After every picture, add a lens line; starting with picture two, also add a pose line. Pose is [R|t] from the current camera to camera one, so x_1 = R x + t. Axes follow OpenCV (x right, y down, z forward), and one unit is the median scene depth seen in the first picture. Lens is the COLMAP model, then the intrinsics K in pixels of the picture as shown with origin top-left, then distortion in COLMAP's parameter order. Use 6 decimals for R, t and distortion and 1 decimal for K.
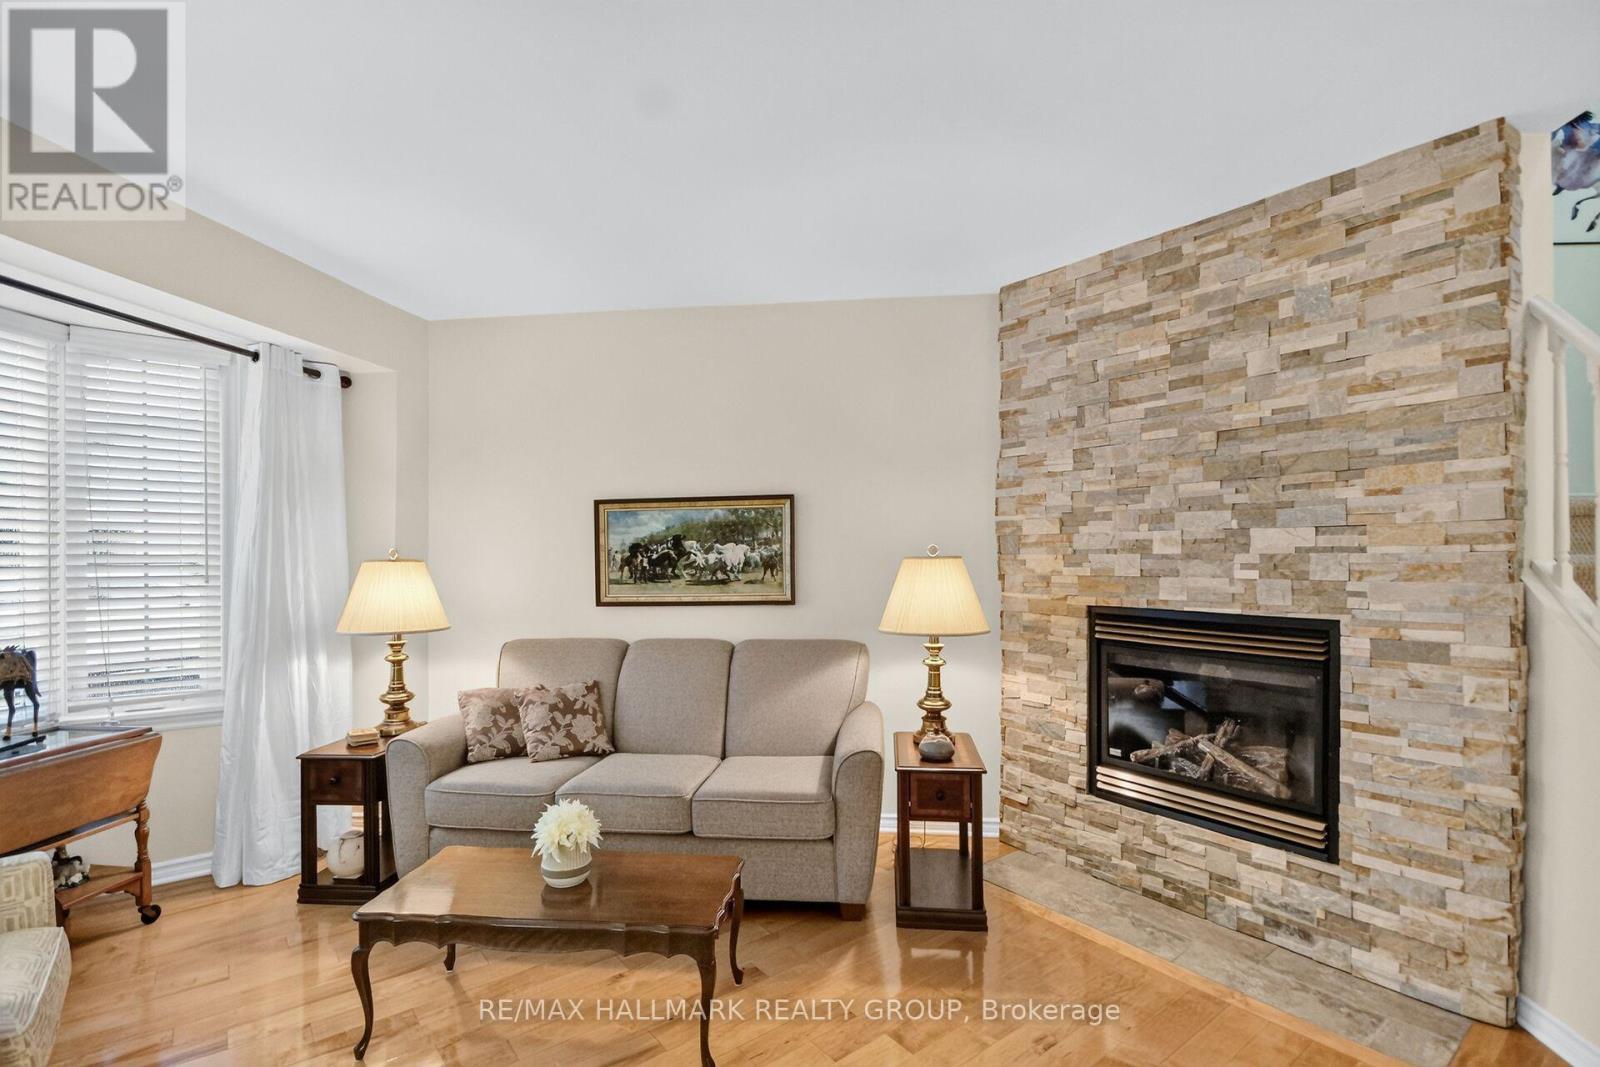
lens RADIAL K [[732.3, 0, 801.5], [0, 732.3, 549.8], [0, 0, 1]] dist [0.002265, 0.000129]
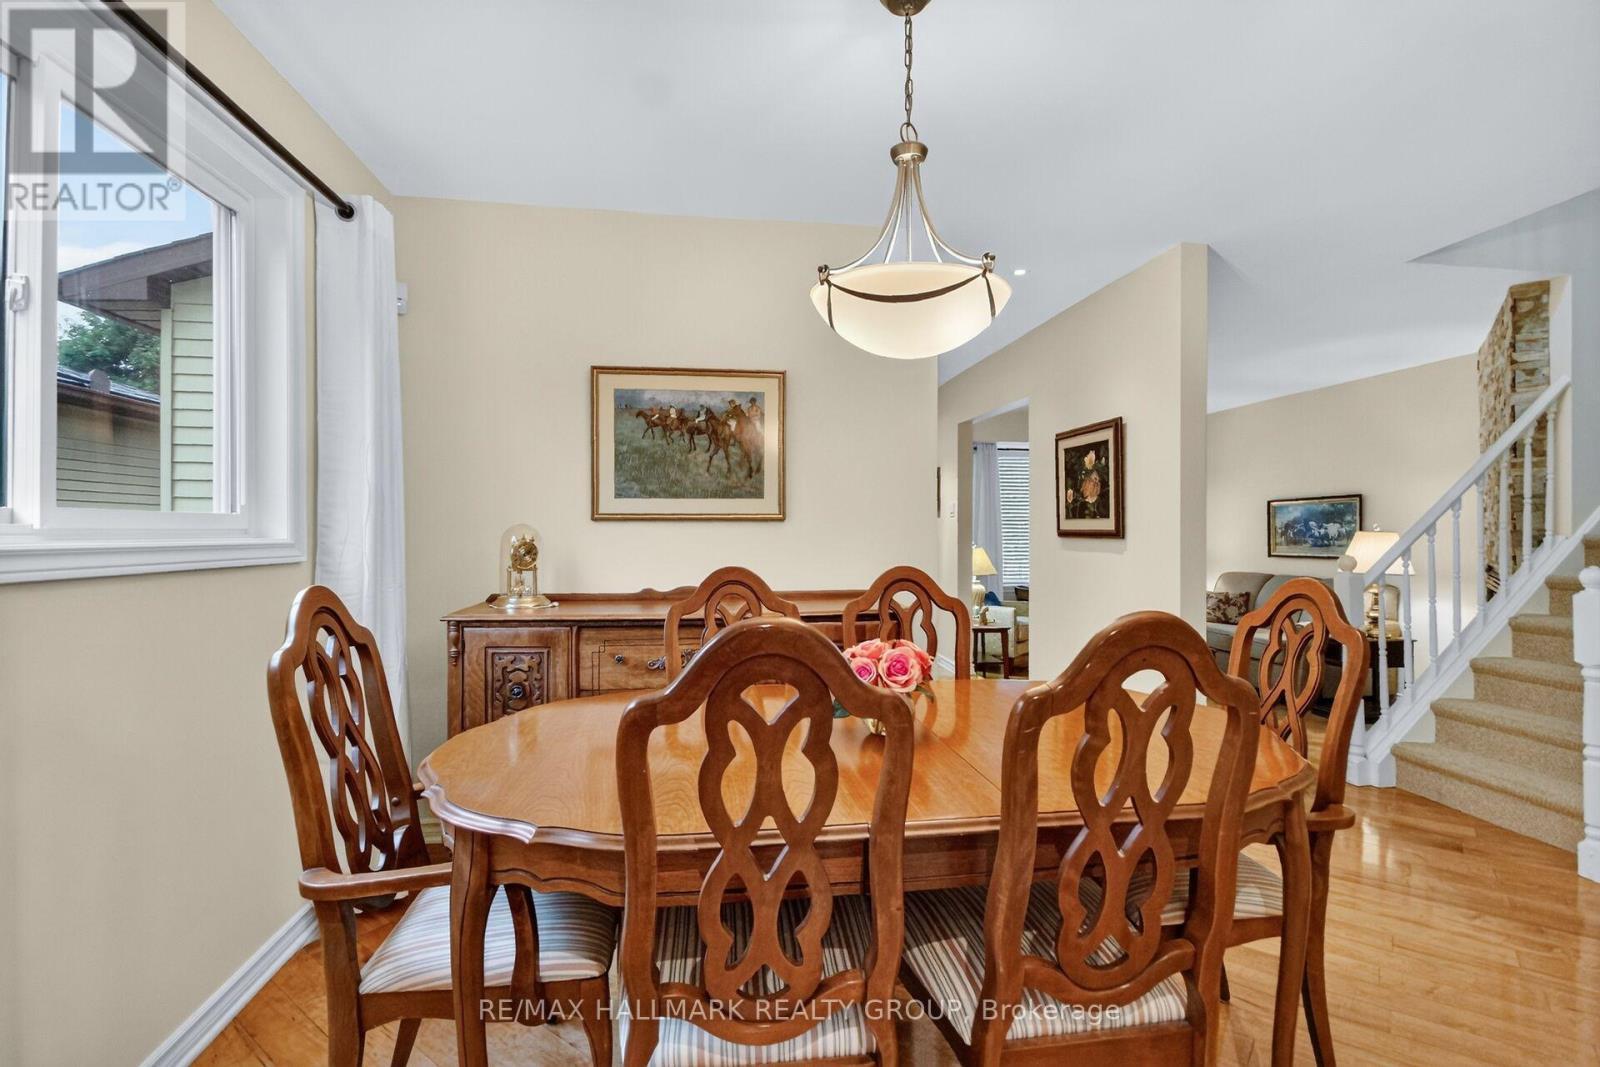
lens RADIAL K [[749.5, 0, 812.7], [0, 749.5, 537.3], [0, 0, 1]] dist [0.002074, 0.000824]
pose [[0.258877, 0.010391, -0.965855, 1.531820], [0.003088, 0.999928, 0.011586, -0.000086], [0.965905, -0.005982, 0.258826, -0.753647]]
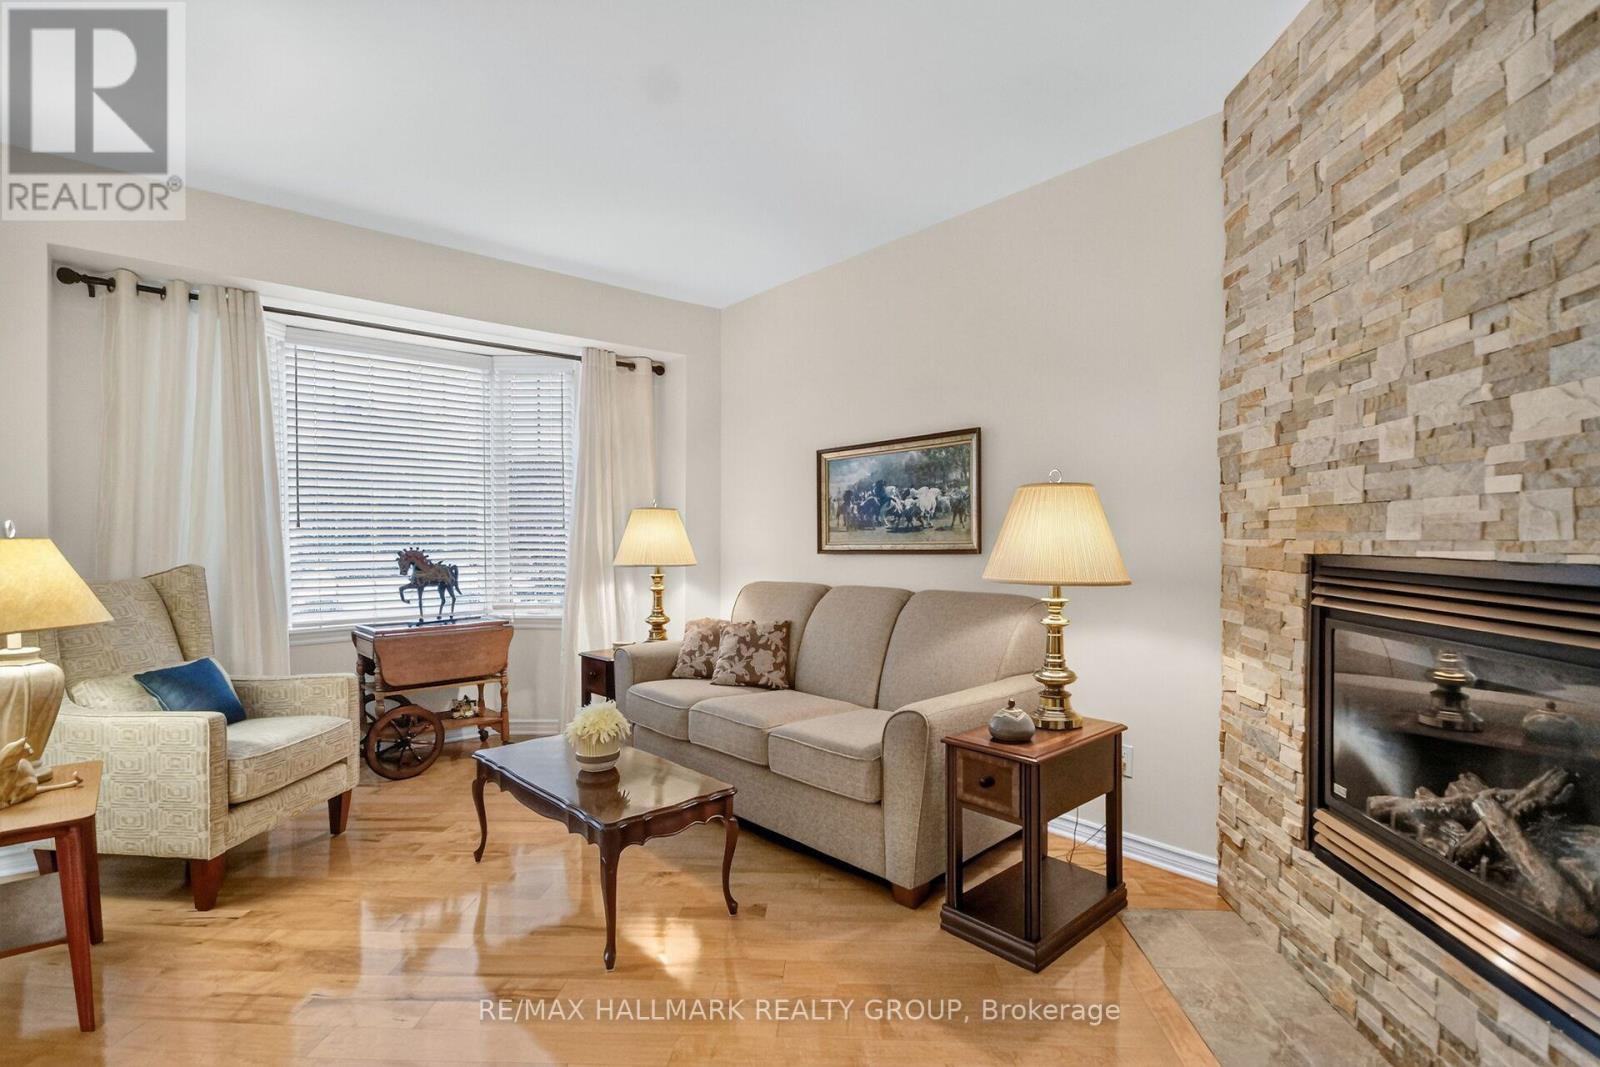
lens RADIAL K [[749.7, 0, 823.6], [0, 749.7, 544.0], [0, 0, 1]] dist [-0.001315, -0.000267]
pose [[0.762606, 0.008860, -0.646803, 0.493895], [0.001645, 0.999876, 0.015636, 0.056601], [0.646861, -0.012988, 0.762497, 0.235023]]
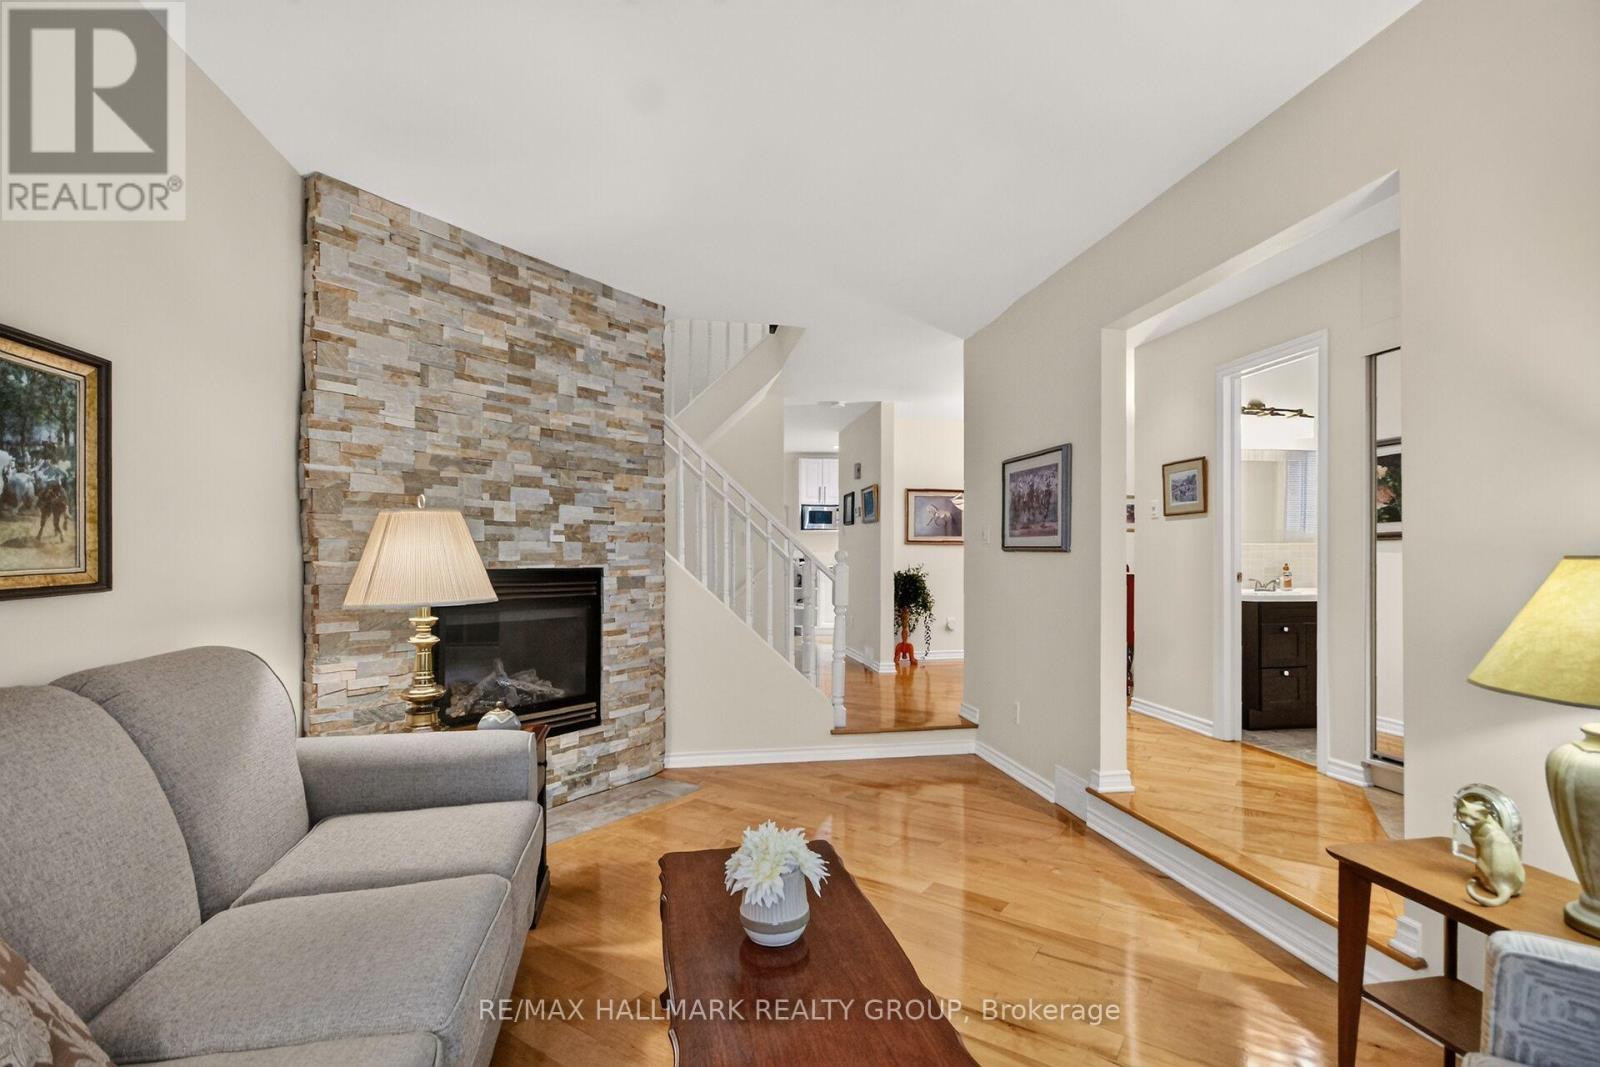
lens RADIAL K [[749.7, 0, 823.6], [0, 749.7, 544.0], [0, 0, 1]] dist [-0.001315, -0.000267]
pose [[-0.321878, 0.021955, 0.946527, -0.726819], [-0.000551, 0.999727, -0.023377, 0.064018], [-0.946781, -0.008046, -0.321777, 0.829841]]
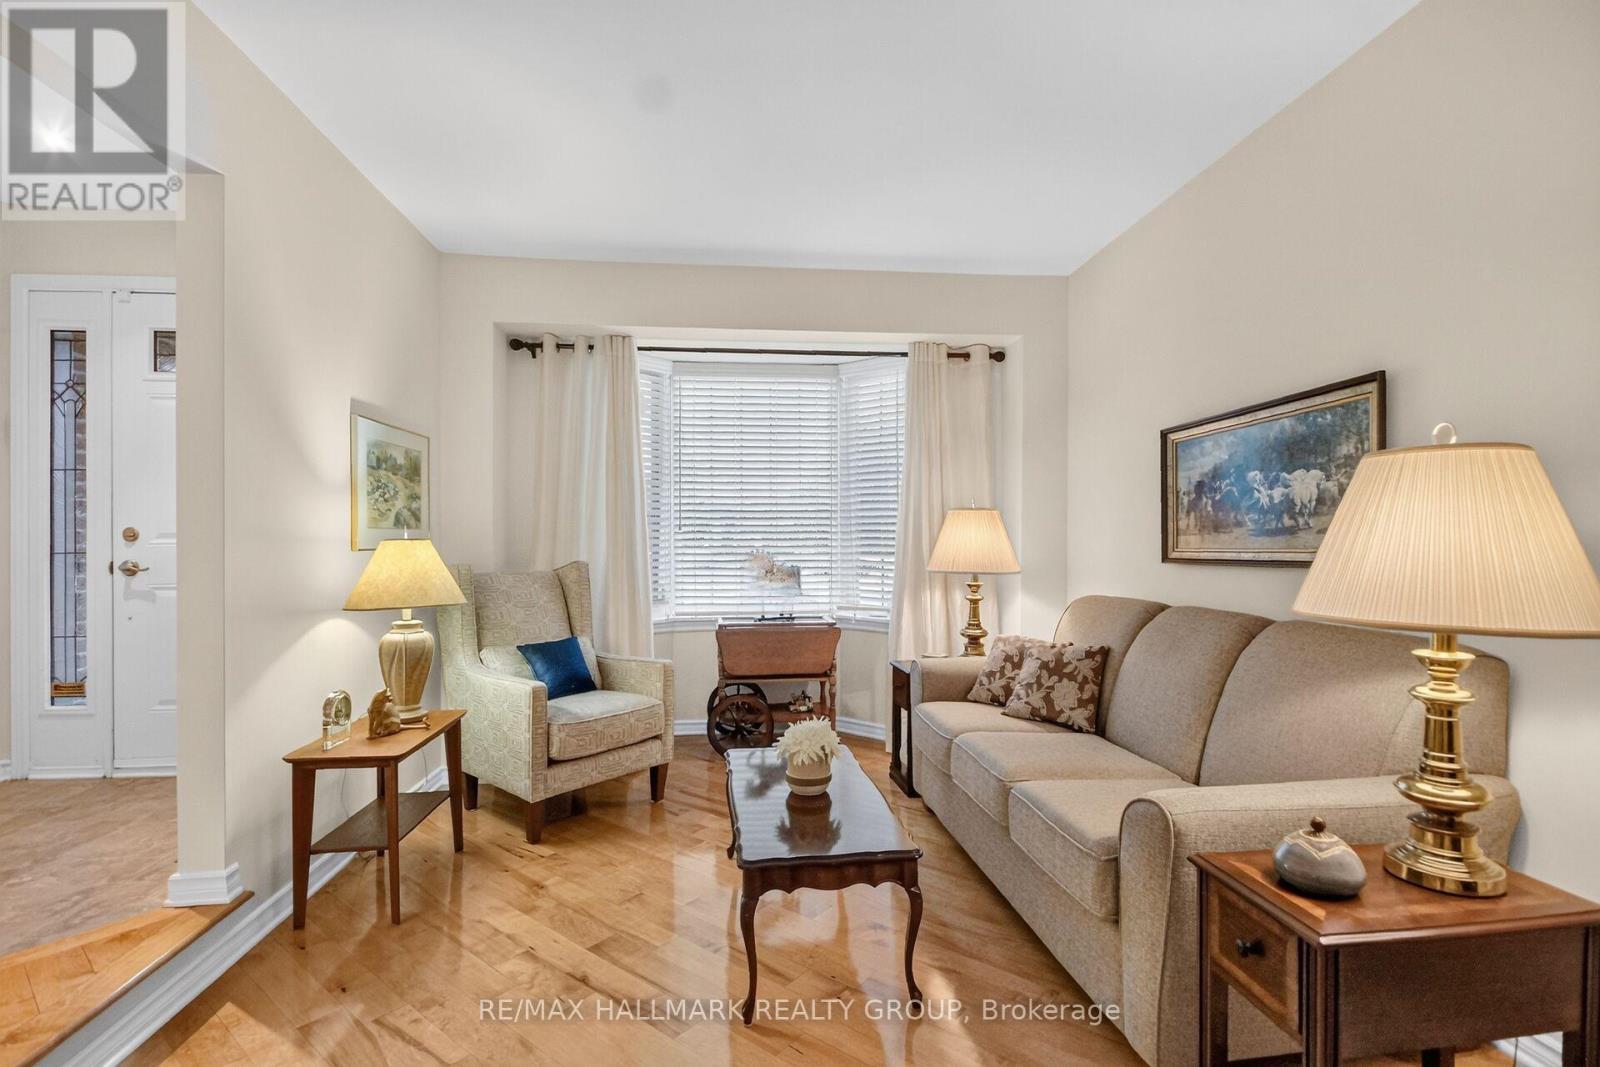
lens RADIAL K [[749.5, 0, 812.7], [0, 749.5, 537.3], [0, 0, 1]] dist [0.002074, 0.000824]
pose [[0.236367, 0.001800, -0.971662, 0.512017], [0.000131, 0.999998, 0.001884, 0.057117], [0.971664, -0.000572, 0.236367, 0.519623]]
